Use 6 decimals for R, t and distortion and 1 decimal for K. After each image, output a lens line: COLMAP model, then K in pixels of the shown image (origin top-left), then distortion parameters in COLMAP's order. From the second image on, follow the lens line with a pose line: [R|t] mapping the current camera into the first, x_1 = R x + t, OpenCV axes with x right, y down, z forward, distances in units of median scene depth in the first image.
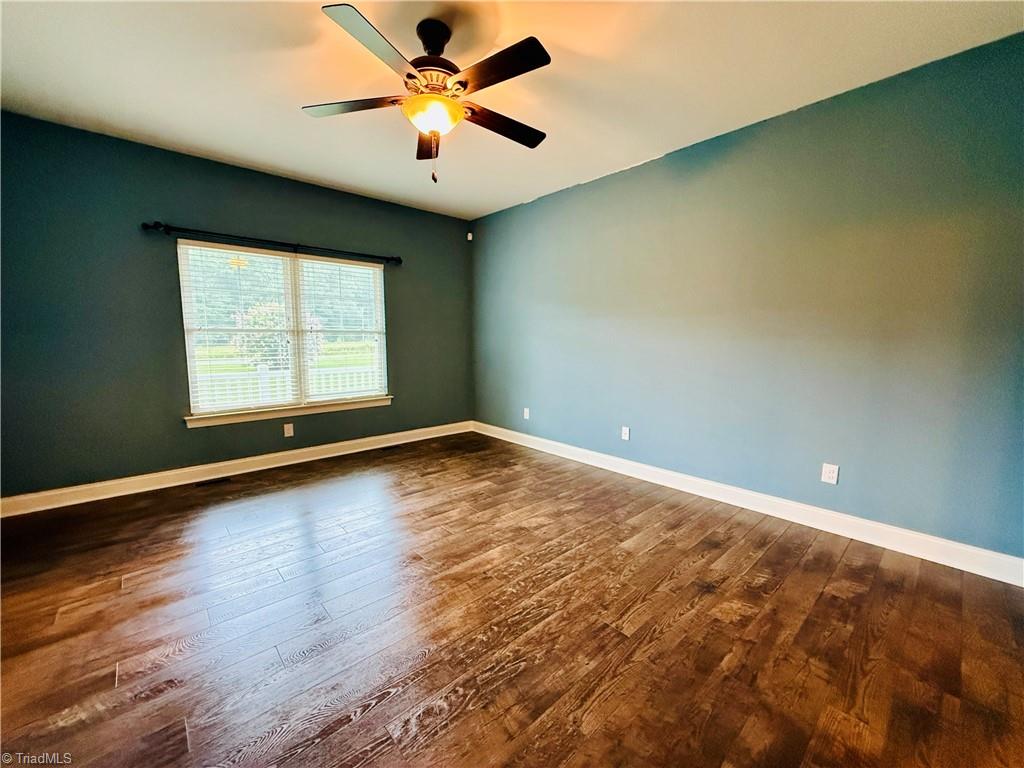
lens RADIAL K [[411.3, 0, 512.0], [0, 411.3, 384.0], [0, 0, 1]] dist [-0.001685, 0.000293]
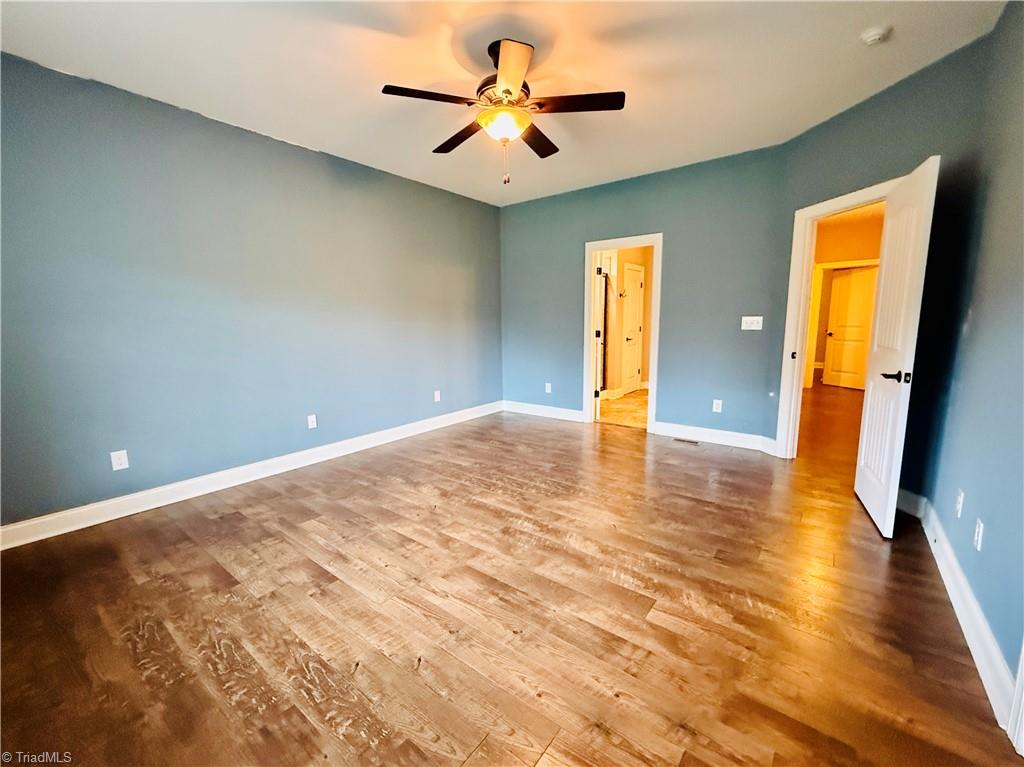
lens RADIAL K [[411.3, 0, 512.0], [0, 411.3, 383.5], [0, 0, 1]] dist [-0.001685, 0.000293]
pose [[-0.166736, -0.151749, 0.974254, -0.763014], [0.124327, 0.976964, 0.173449, -0.081647], [-0.978132, 0.150046, -0.144029, 0.679813]]
